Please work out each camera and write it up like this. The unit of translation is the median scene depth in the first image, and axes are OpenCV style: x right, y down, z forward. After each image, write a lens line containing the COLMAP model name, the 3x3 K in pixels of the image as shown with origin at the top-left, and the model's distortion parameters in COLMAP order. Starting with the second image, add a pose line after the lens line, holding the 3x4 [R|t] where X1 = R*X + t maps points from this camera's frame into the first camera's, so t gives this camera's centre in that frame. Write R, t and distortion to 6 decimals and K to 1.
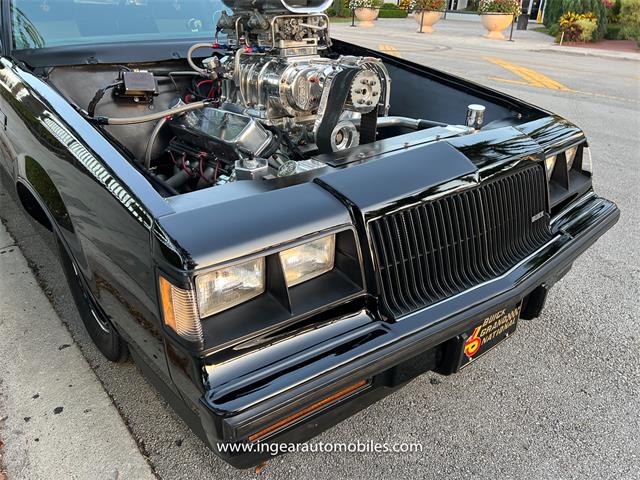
lens RADIAL K [[474.2, 0, 337.7], [0, 474.2, 233.0], [0, 0, 1]] dist [0.056199, -0.083736]
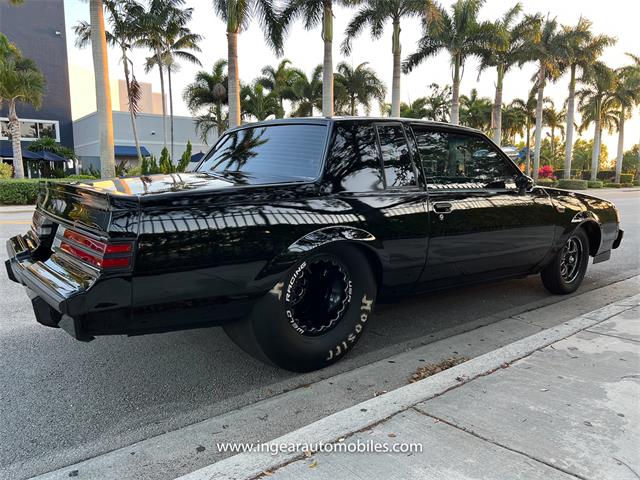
lens RADIAL K [[478.8, 0, 319.5], [0, 478.8, 235.1], [0, 0, 1]] dist [0.065263, -0.084949]
pose [[0.036794, -0.161845, 0.986130, -2.864142], [0.441395, 0.887954, 0.129263, -0.874393], [-0.896558, 0.430517, 0.104108, 1.723133]]
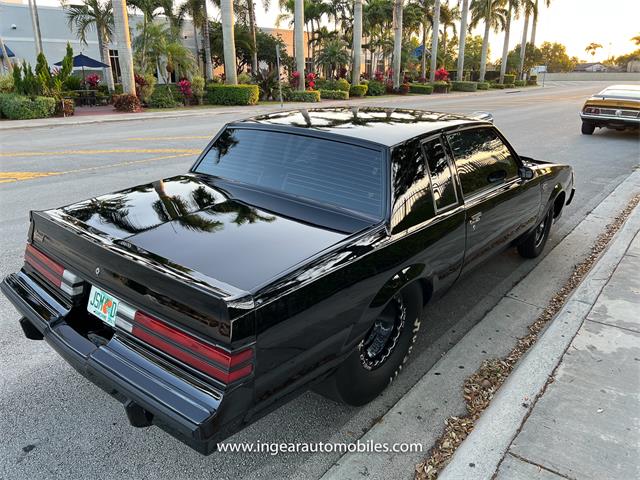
lens RADIAL K [[484.2, 0, 320.2], [0, 484.2, 233.2], [0, 0, 1]] dist [0.005260, 0.003548]
pose [[-0.183188, -0.354491, 0.916940, -2.671344], [0.423381, 0.813344, 0.399024, -1.421155], [-0.887238, 0.461311, 0.001090, 1.979742]]
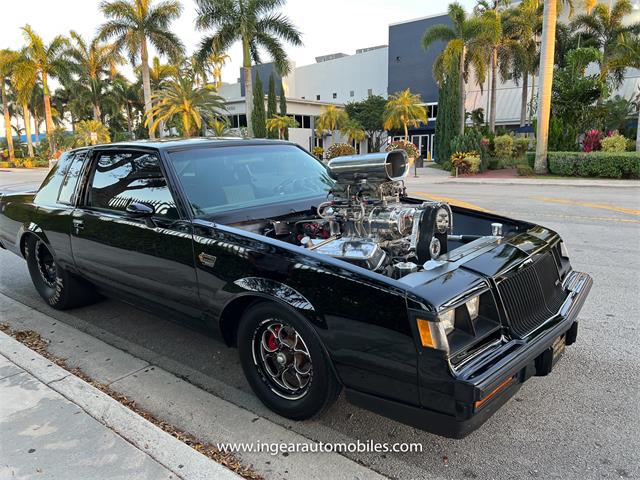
lens RADIAL K [[484.2, 0, 320.2], [0, 484.2, 233.2], [0, 0, 1]] dist [0.005260, 0.003548]
pose [[0.982176, -0.090480, 0.164752, -0.575326], [0.132419, 0.955152, -0.264860, 0.122566], [-0.133399, 0.281955, 0.950108, -0.480854]]
